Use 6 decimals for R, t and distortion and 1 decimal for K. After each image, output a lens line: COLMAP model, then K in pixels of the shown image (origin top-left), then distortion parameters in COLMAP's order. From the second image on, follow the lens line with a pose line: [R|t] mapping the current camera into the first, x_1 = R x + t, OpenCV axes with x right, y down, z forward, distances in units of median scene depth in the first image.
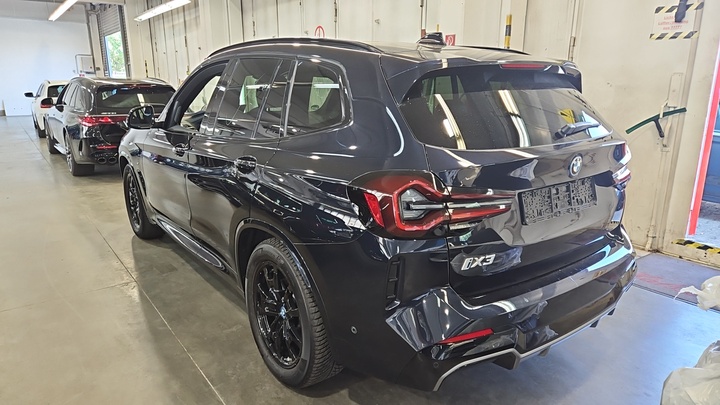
lens RADIAL K [[492.3, 0, 361.5], [0, 492.3, 202.4], [0, 0, 1]] dist [0.019625, -0.011299]
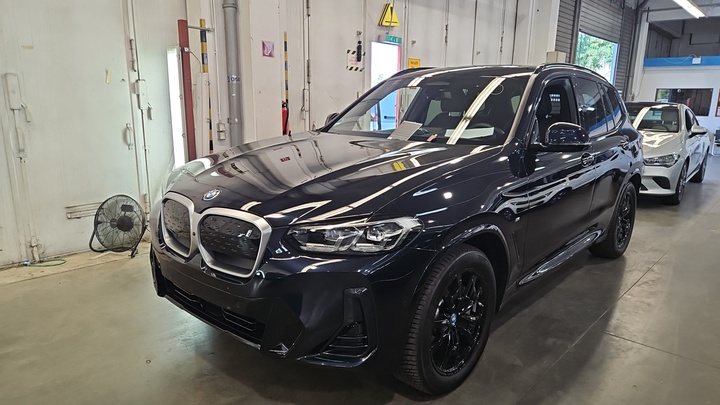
lens RADIAL K [[492.3, 0, 361.8], [0, 492.3, 206.2], [0, 0, 1]] dist [0.019625, -0.011299]
pose [[-0.214126, -0.211645, 0.953602, -1.076315], [0.203592, 0.945135, 0.255481, -0.320673], [-0.955354, 0.248851, -0.159288, 1.372404]]
